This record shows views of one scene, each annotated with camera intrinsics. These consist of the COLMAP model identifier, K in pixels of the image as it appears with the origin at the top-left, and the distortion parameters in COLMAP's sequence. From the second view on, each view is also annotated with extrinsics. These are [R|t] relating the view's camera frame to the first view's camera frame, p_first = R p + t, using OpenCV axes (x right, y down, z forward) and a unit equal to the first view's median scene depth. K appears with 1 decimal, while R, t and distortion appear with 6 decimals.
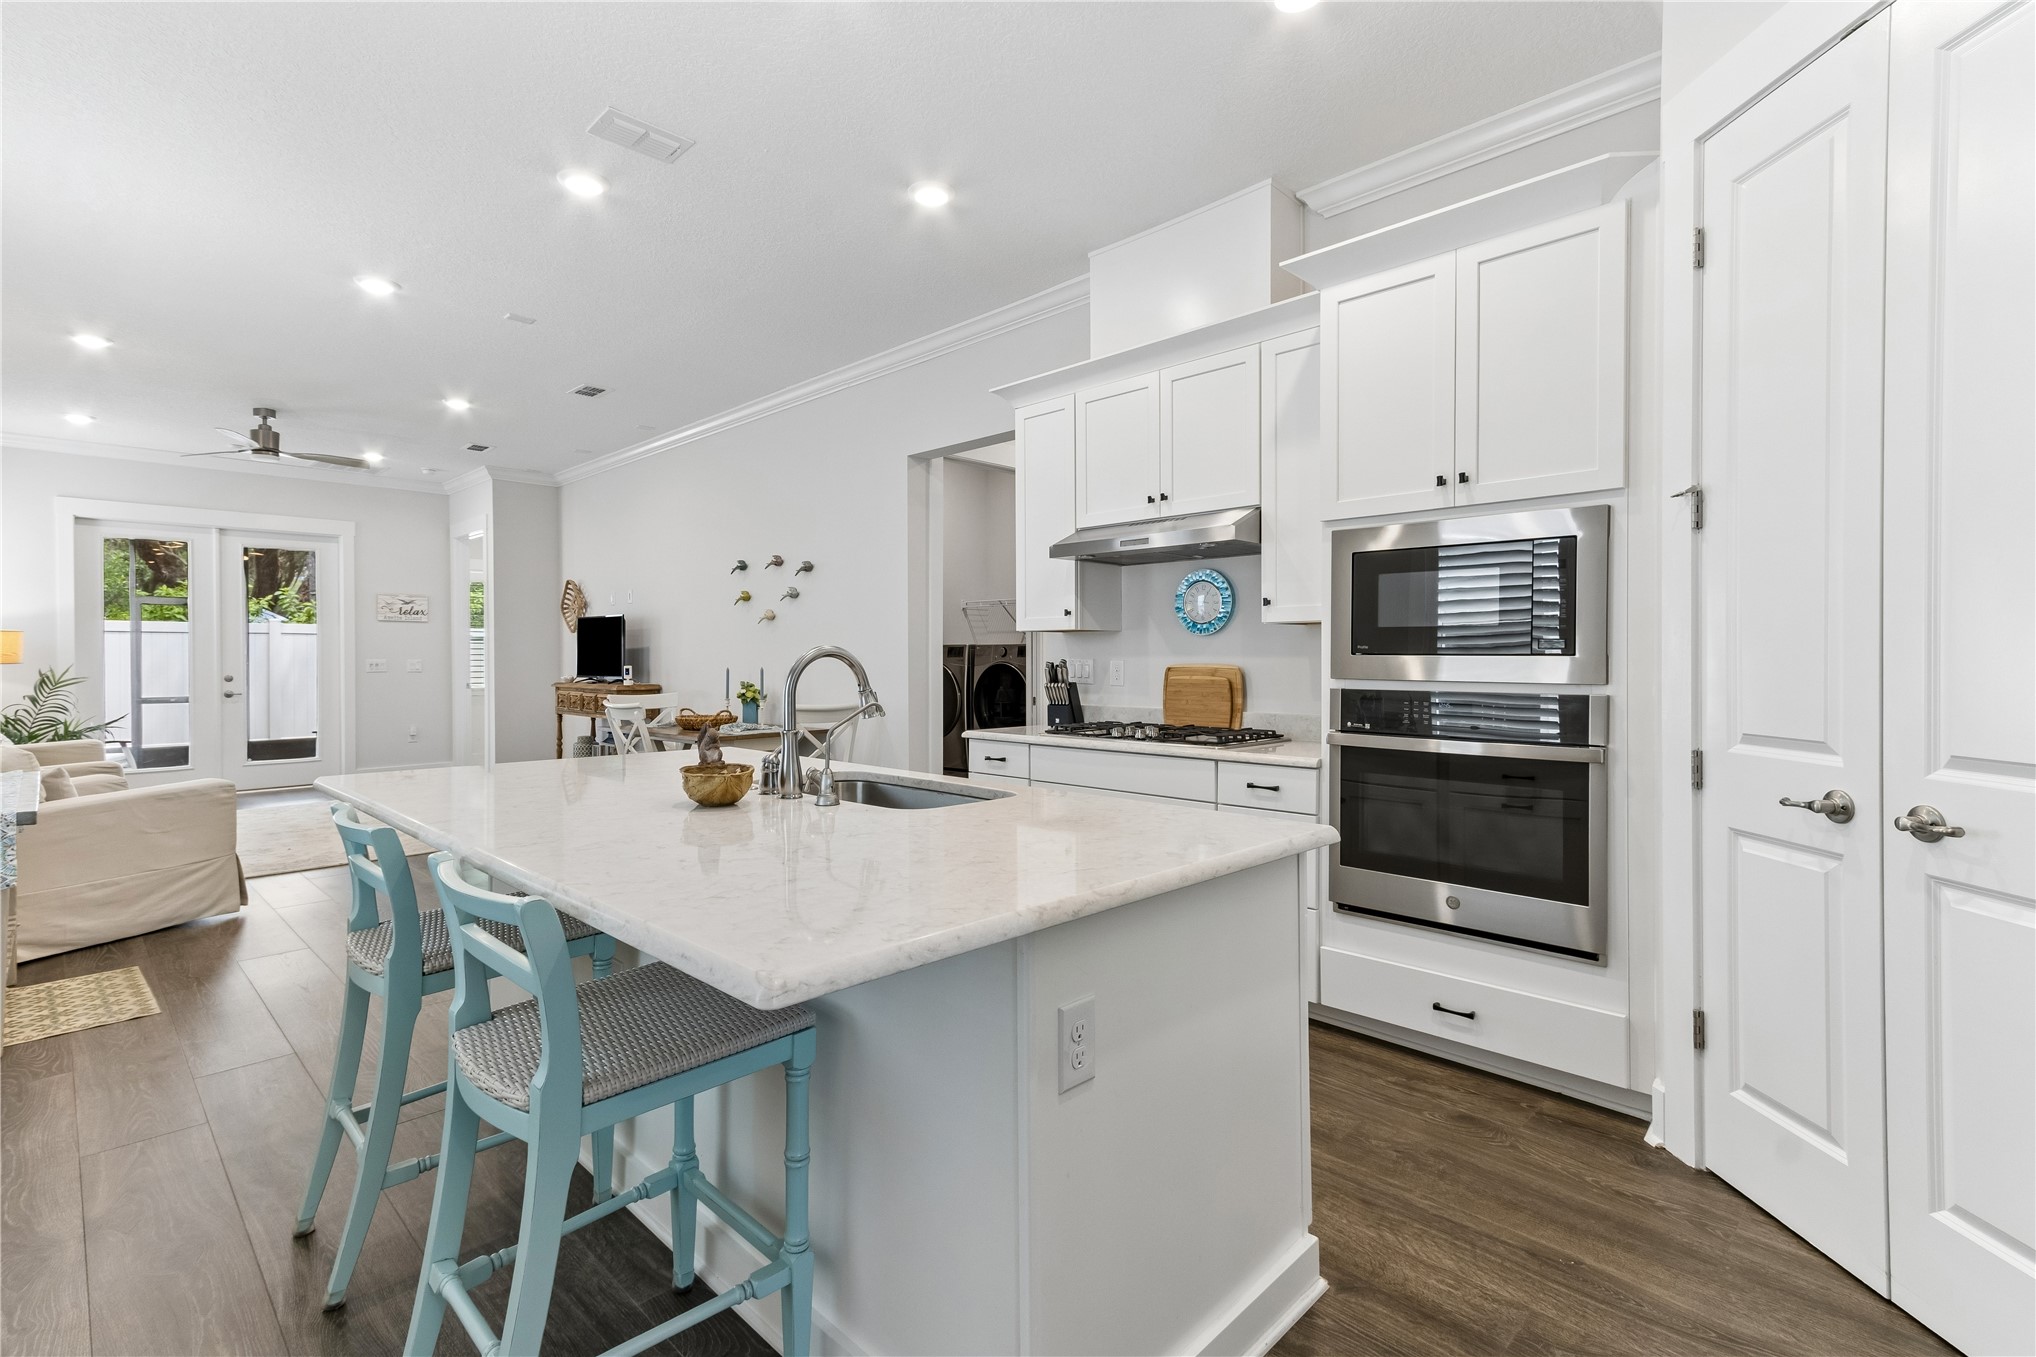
lens RADIAL K [[944.1, 0, 995.5], [0, 944.1, 662.7], [0, 0, 1]] dist [0.031471, -0.001323]
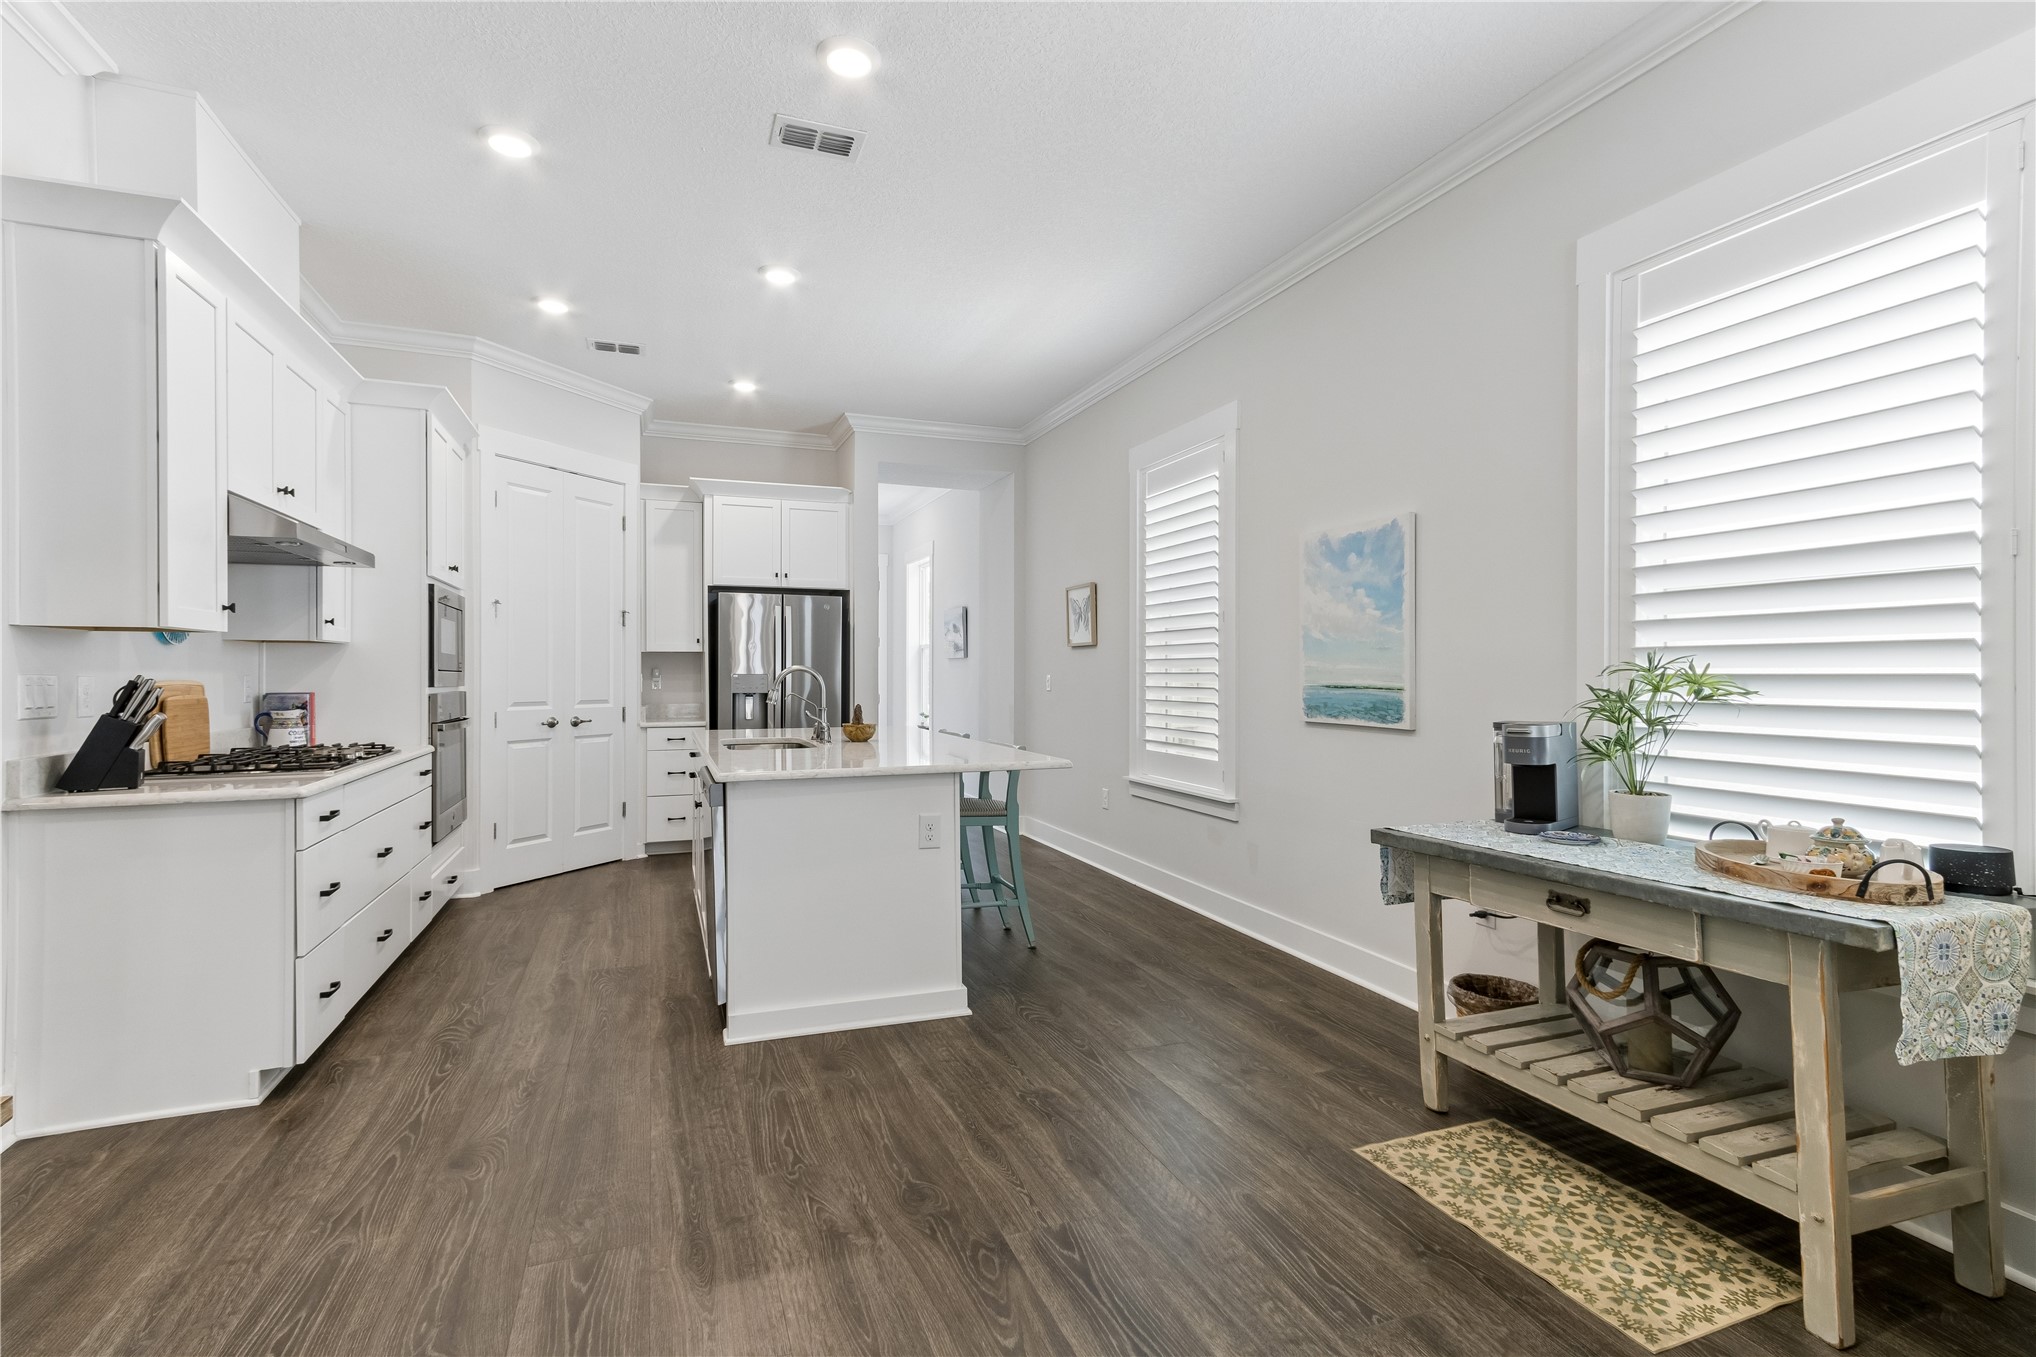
lens RADIAL K [[937.9, 0, 1001.6], [0, 937.9, 671.9], [0, 0, 1]] dist [0.023724, -0.000791]
pose [[-0.912008, 0.002598, 0.410164, -0.669105], [0.004704, 0.999980, 0.004126, -0.005405], [-0.410145, 0.005692, -0.912002, 1.291257]]
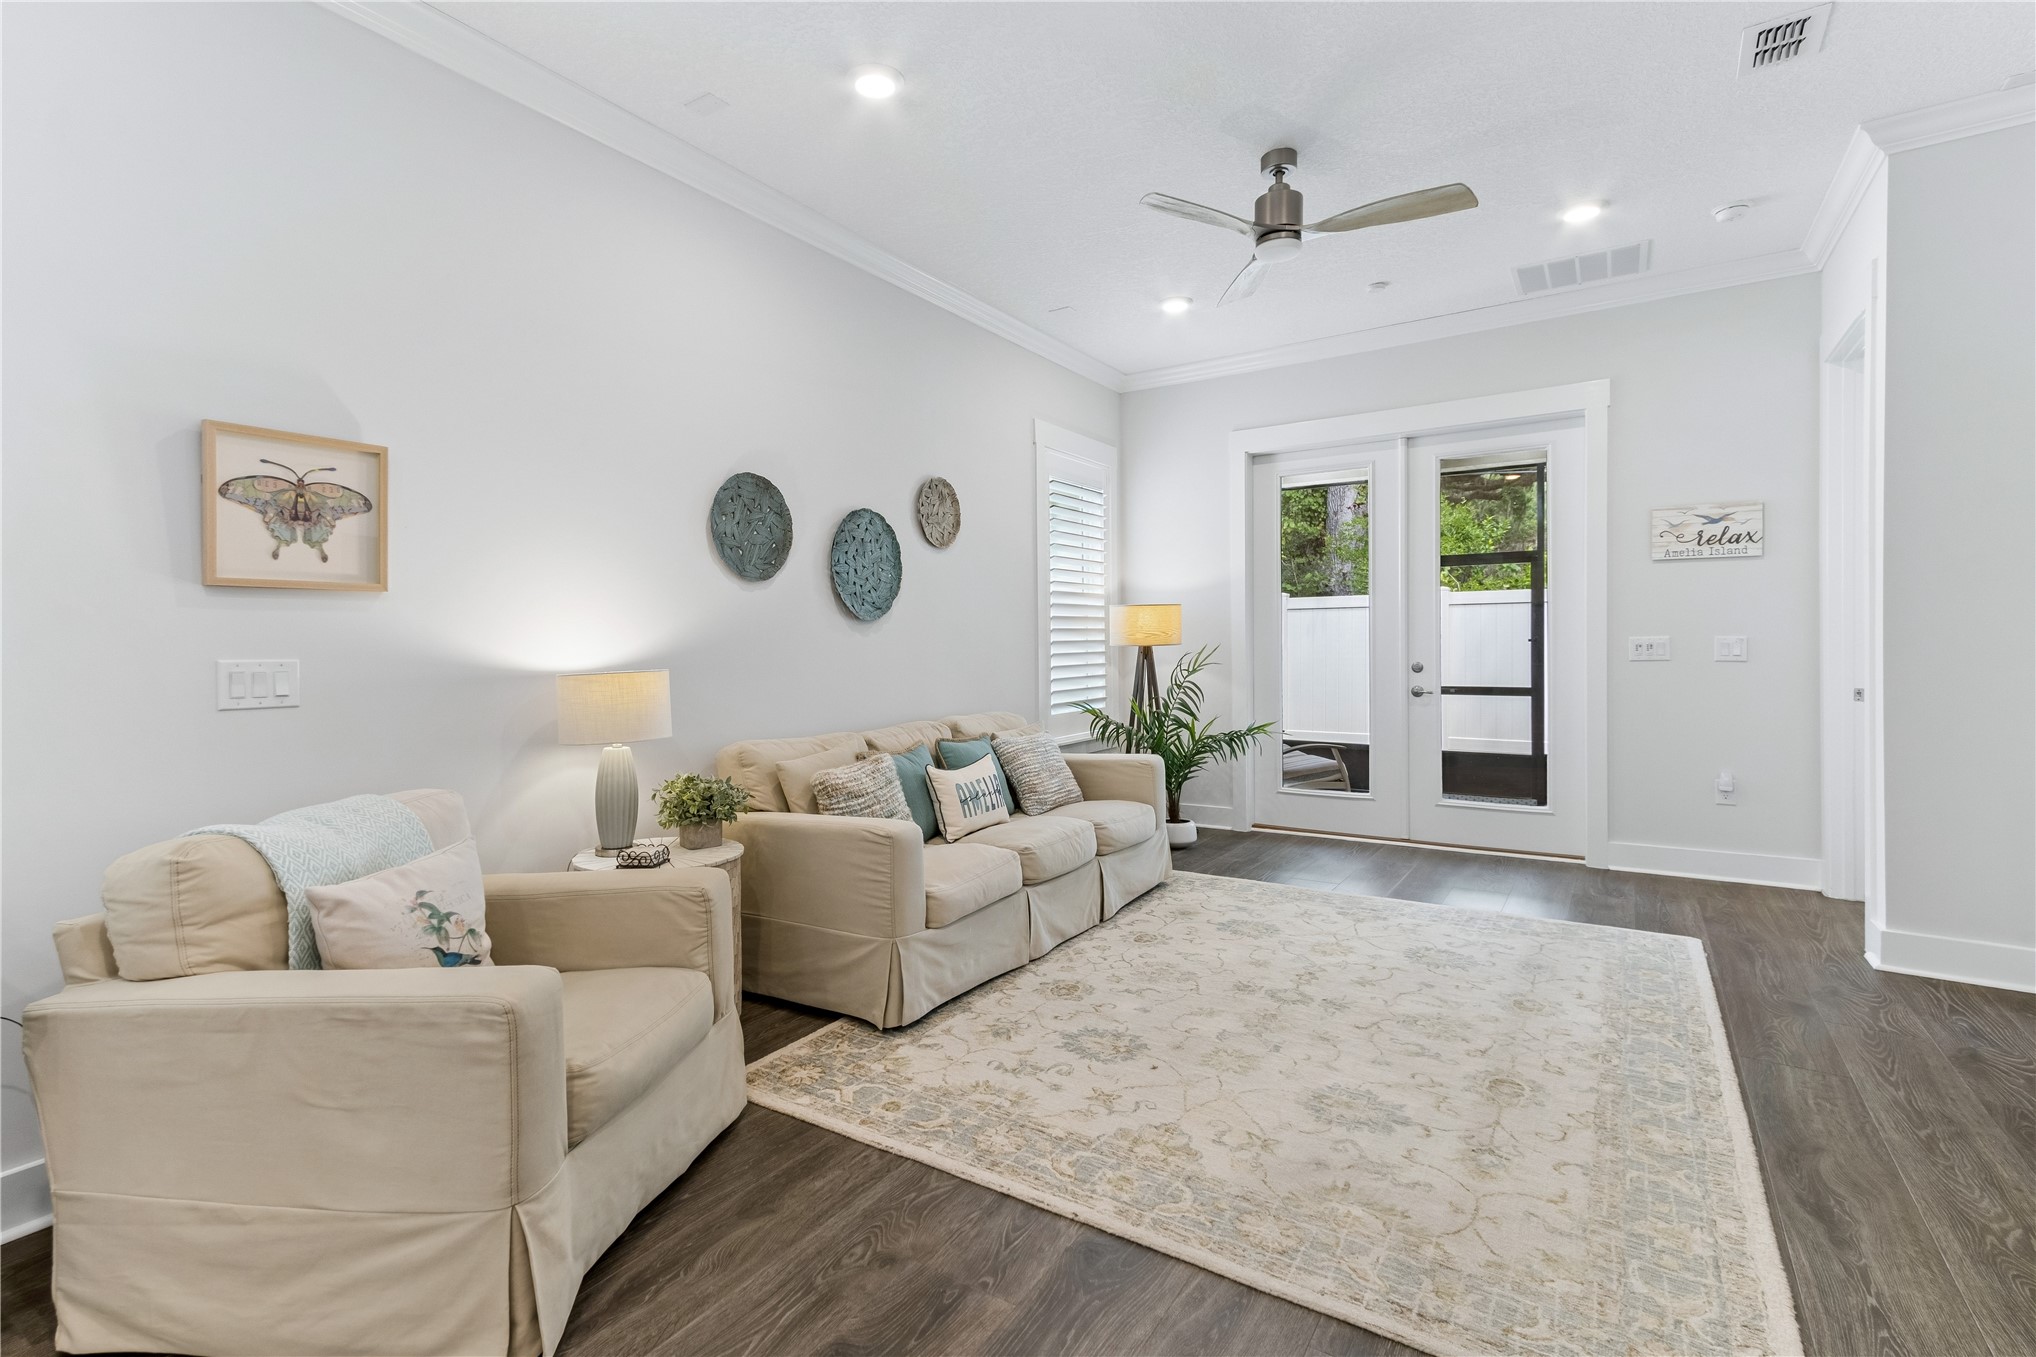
lens RADIAL K [[952.6, 0, 981.4], [0, 952.6, 653.4], [0, 0, 1]] dist [0.024120, -0.000630]
pose [[0.198102, 0.011206, -0.980117, -0.426938], [0.004851, 0.999911, 0.012413, -0.004536], [0.980169, -0.007213, 0.198030, 1.116834]]
